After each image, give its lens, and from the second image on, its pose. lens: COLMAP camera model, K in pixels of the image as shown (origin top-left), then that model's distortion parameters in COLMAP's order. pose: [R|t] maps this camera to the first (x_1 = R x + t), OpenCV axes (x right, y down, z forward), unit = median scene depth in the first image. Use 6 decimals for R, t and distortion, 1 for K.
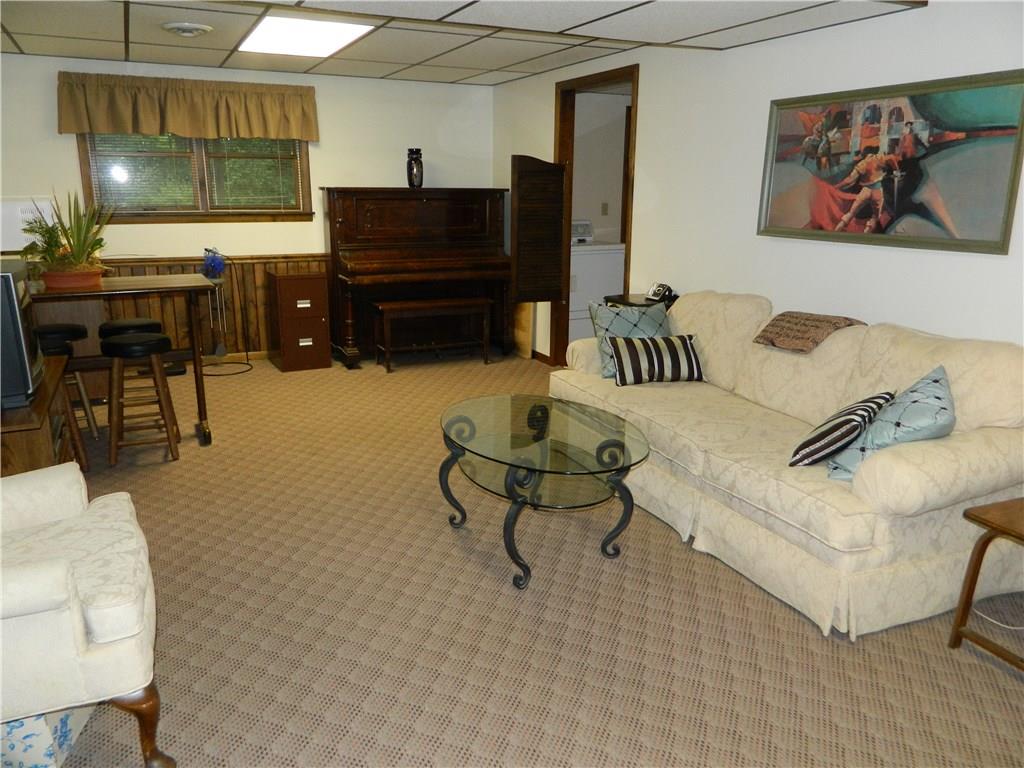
lens RADIAL K [[764.3, 0, 515.8], [0, 764.3, 380.0], [0, 0, 1]] dist [0.003506, 0.001496]
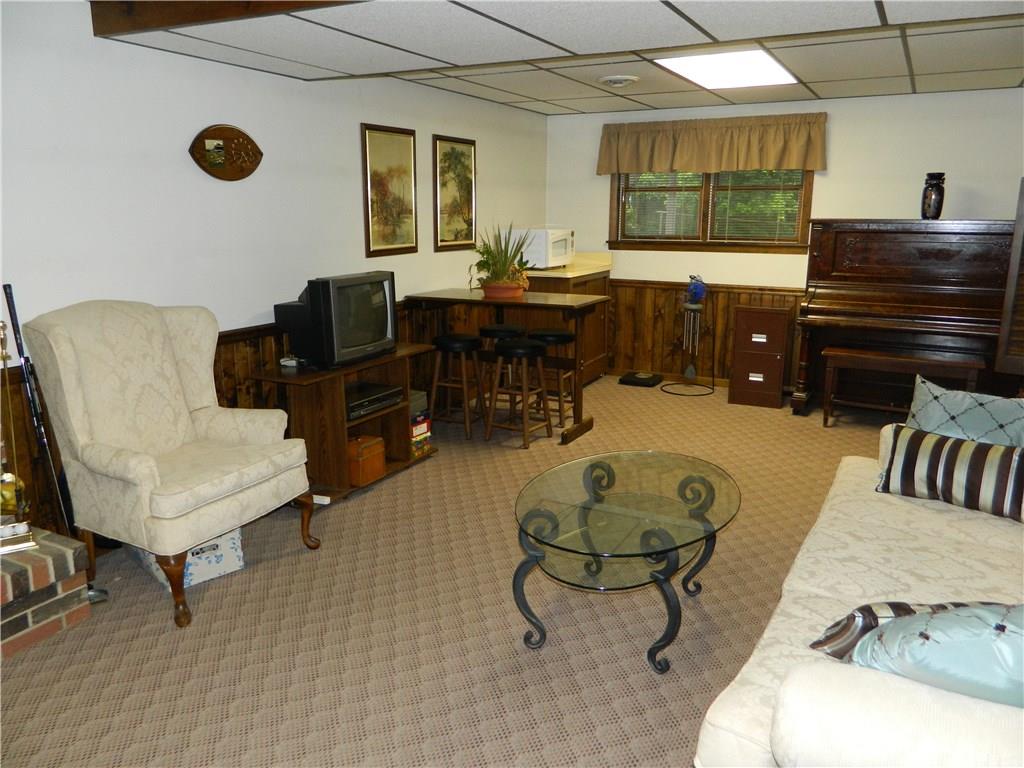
lens RADIAL K [[764.3, 0, 515.8], [0, 764.3, 380.0], [0, 0, 1]] dist [0.003506, 0.001496]
pose [[0.601823, 0.168175, -0.780722, 0.310832], [-0.196627, 0.978687, 0.059248, -0.045715], [0.774046, 0.117854, 0.622064, 0.169581]]
